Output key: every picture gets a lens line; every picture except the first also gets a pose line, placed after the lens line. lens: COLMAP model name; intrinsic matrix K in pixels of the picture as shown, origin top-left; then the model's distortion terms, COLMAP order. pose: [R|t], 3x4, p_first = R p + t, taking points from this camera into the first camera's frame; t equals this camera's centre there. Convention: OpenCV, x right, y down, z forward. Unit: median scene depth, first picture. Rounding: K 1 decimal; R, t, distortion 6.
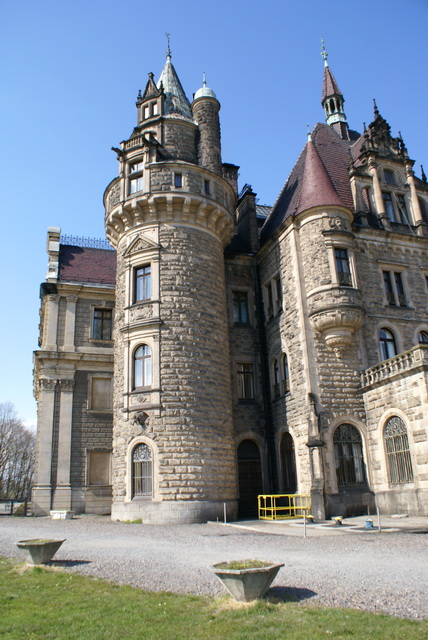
lens RADIAL K [[544.0, 0, 214.0], [0, 544.0, 320.0], [0, 0, 1]] dist [-0.002426, -0.000767]
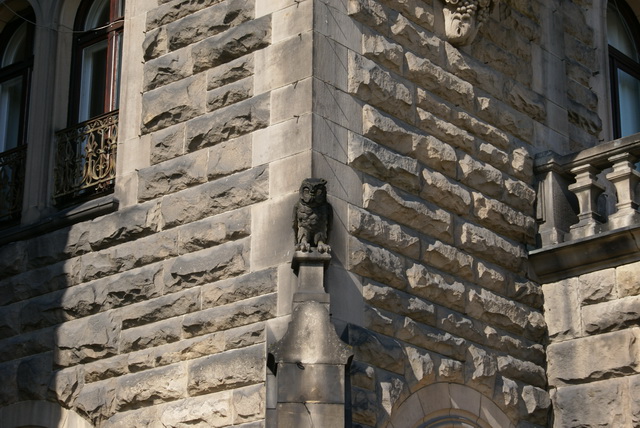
lens RADIAL K [[1648.9, 0, 320.0], [0, 1648.9, 214.0], [0, 0, 1]] dist [0.571603, 0.096555]
pose [[0.873895, 0.216765, 0.435110, -0.013401], [-0.207559, 0.975769, -0.069242, 0.165535], [-0.439576, -0.029801, 0.897711, 0.575374]]
